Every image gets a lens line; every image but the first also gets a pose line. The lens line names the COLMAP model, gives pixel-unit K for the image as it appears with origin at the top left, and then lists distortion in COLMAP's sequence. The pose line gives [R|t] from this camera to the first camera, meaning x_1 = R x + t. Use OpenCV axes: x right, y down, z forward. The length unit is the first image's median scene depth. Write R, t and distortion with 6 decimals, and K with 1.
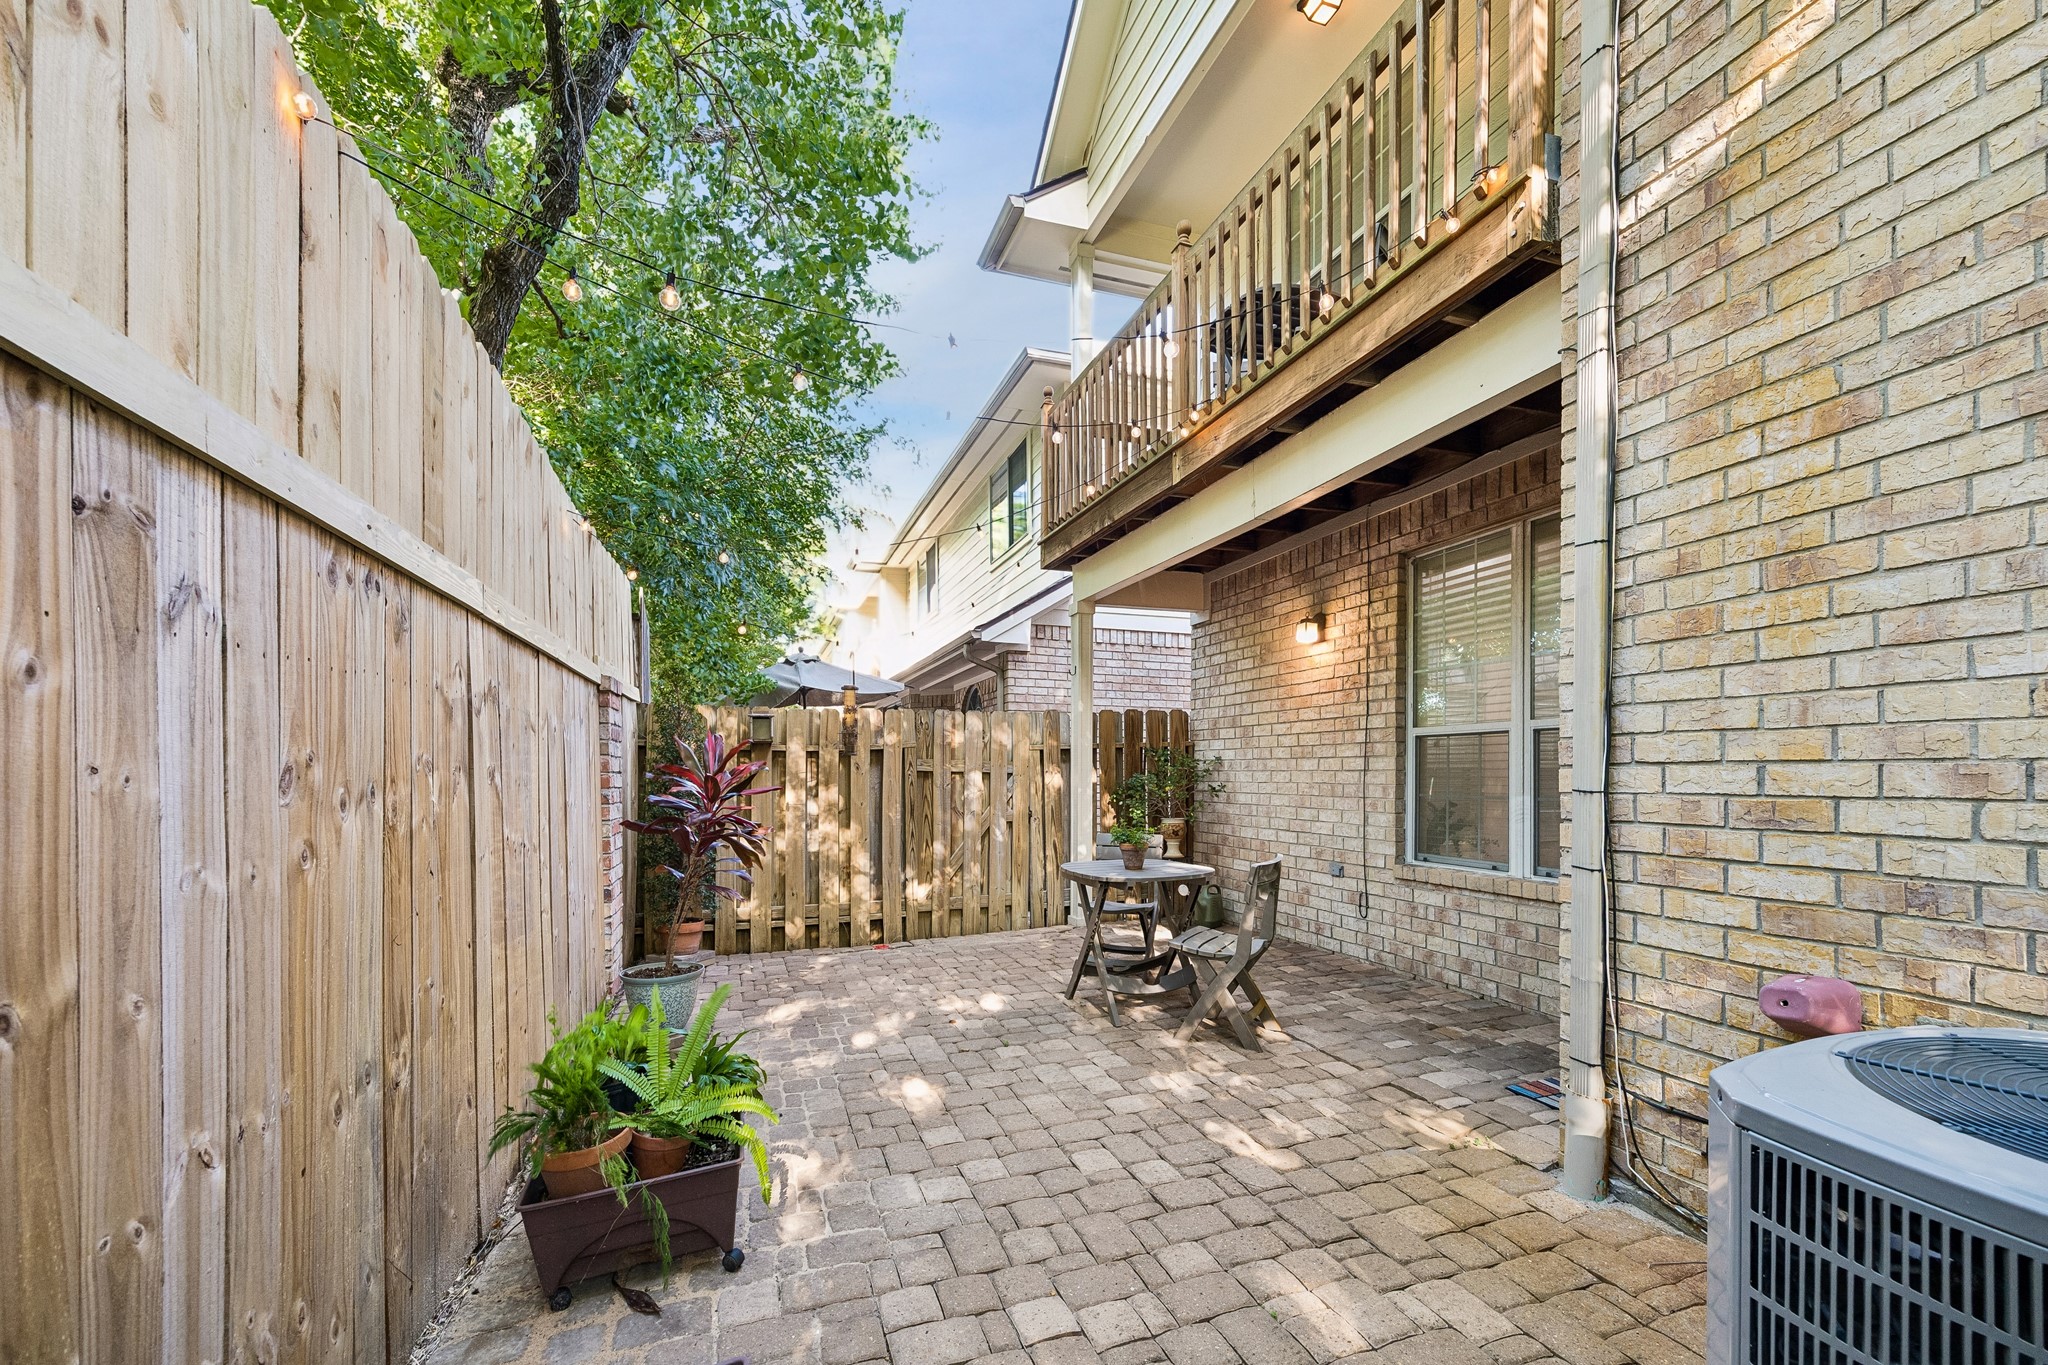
lens RADIAL K [[847.1, 0, 1024.1], [0, 847.1, 774.4], [0, 0, 1]] dist [0.000089, 0.000017]
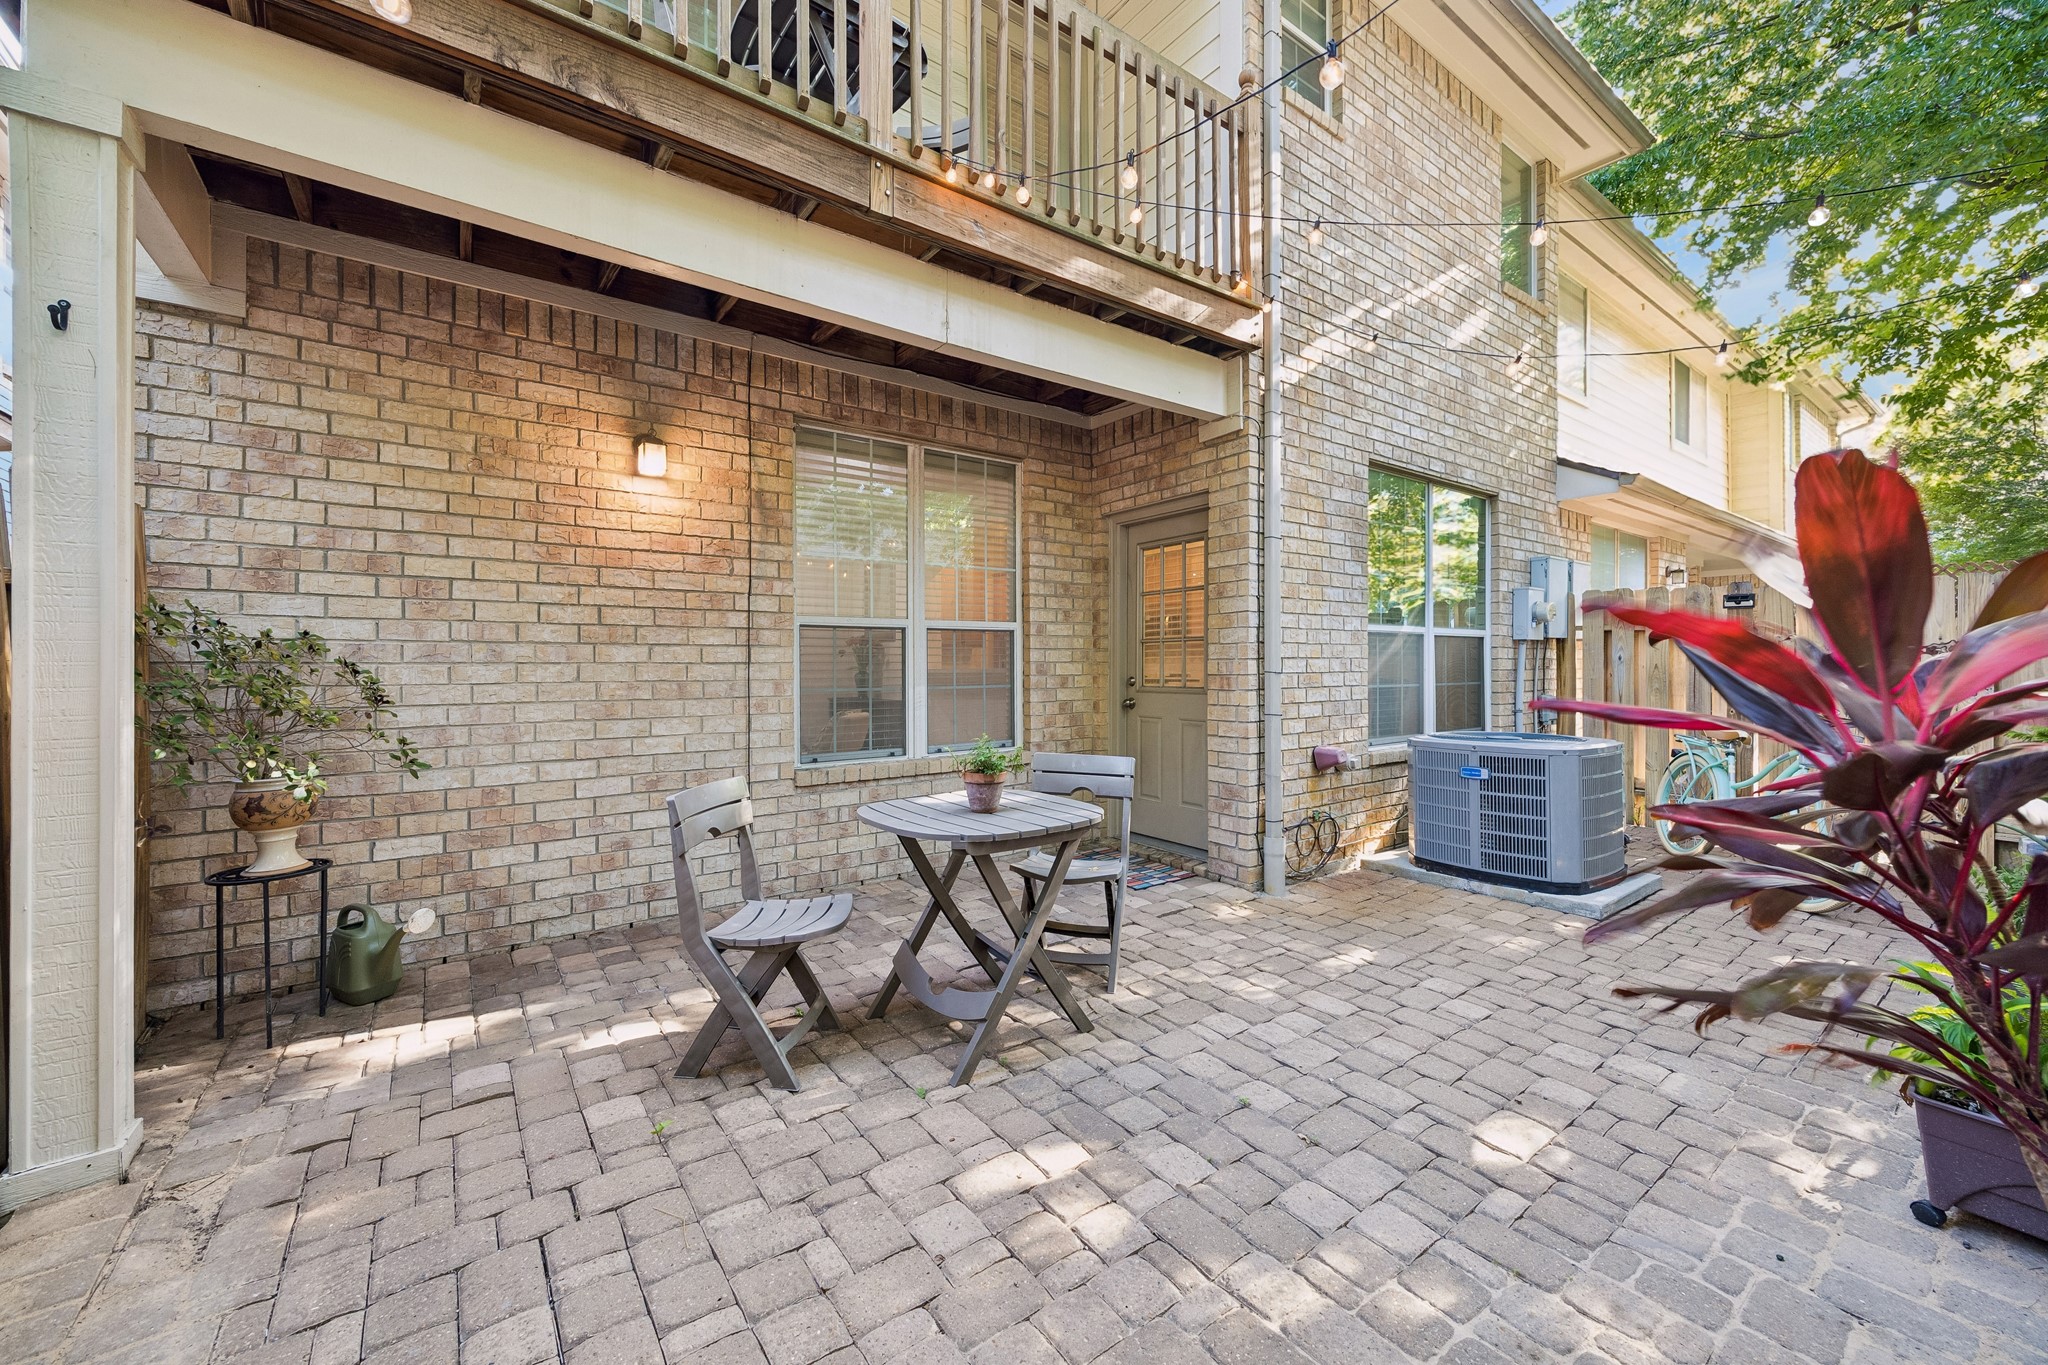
lens RADIAL K [[789.0, 0, 1016.4], [0, 789.0, 668.2], [0, 0, 1]] dist [0.000496, 0.000017]
pose [[-0.300536, 0.005668, 0.953754, -0.404733], [0.009686, 0.999949, -0.002890, 0.005182], [-0.953721, 0.008370, -0.300576, 1.042013]]
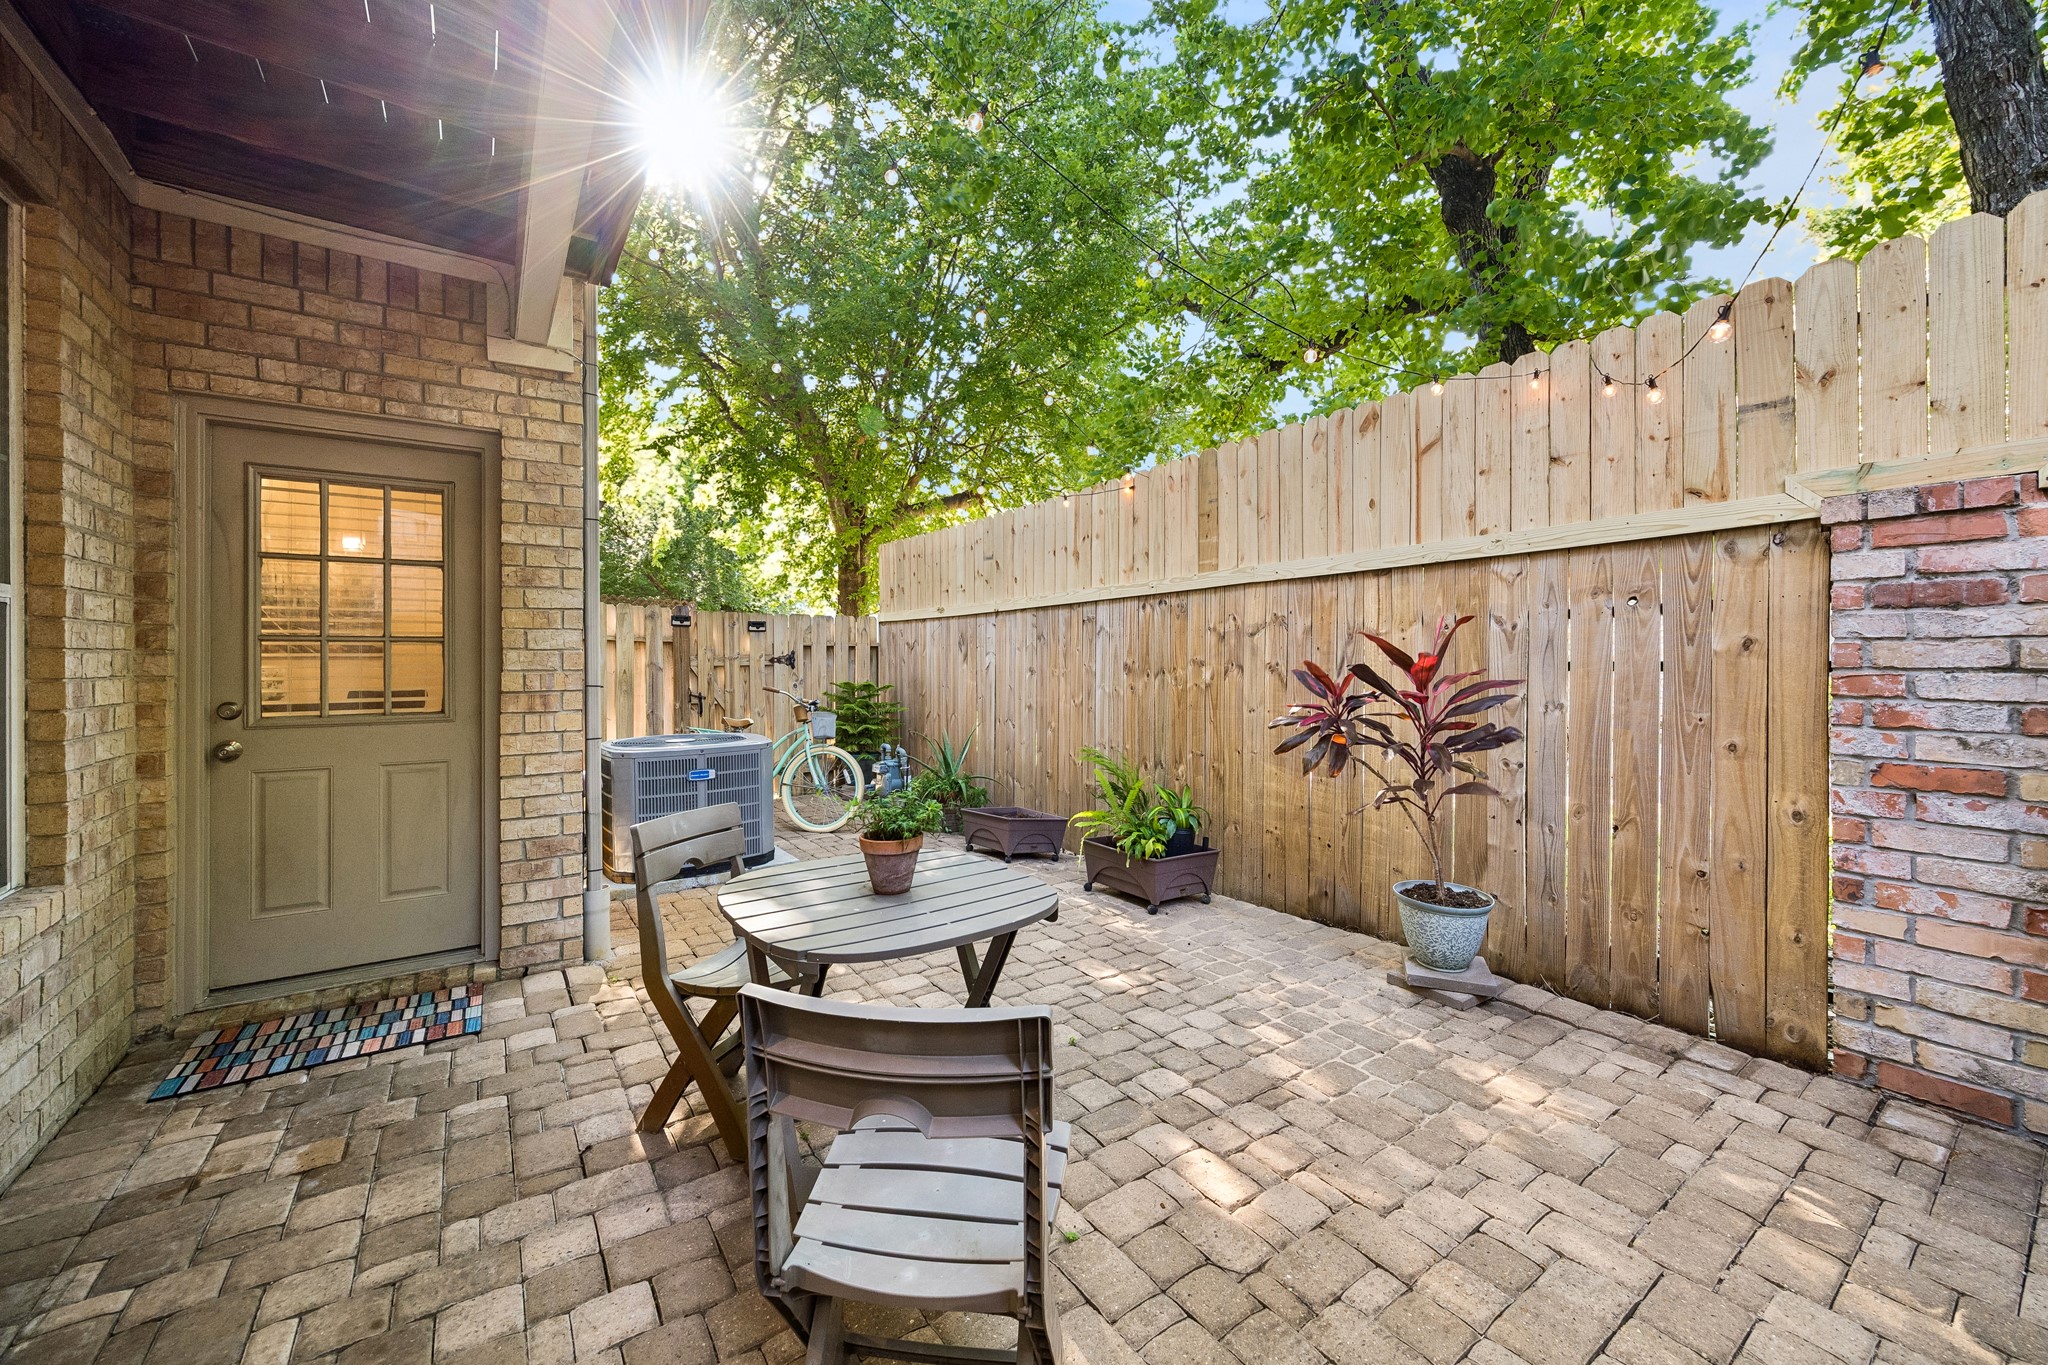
lens RADIAL K [[776.6, 0, 1021.9], [0, 776.6, 661.2], [0, 0, 1]] dist [-0.000372, -0.000034]
pose [[-0.959975, 0.011194, -0.279861, 0.160112], [0.010163, 0.999935, 0.005134, -0.012046], [0.279900, 0.002085, -0.960027, 1.284241]]
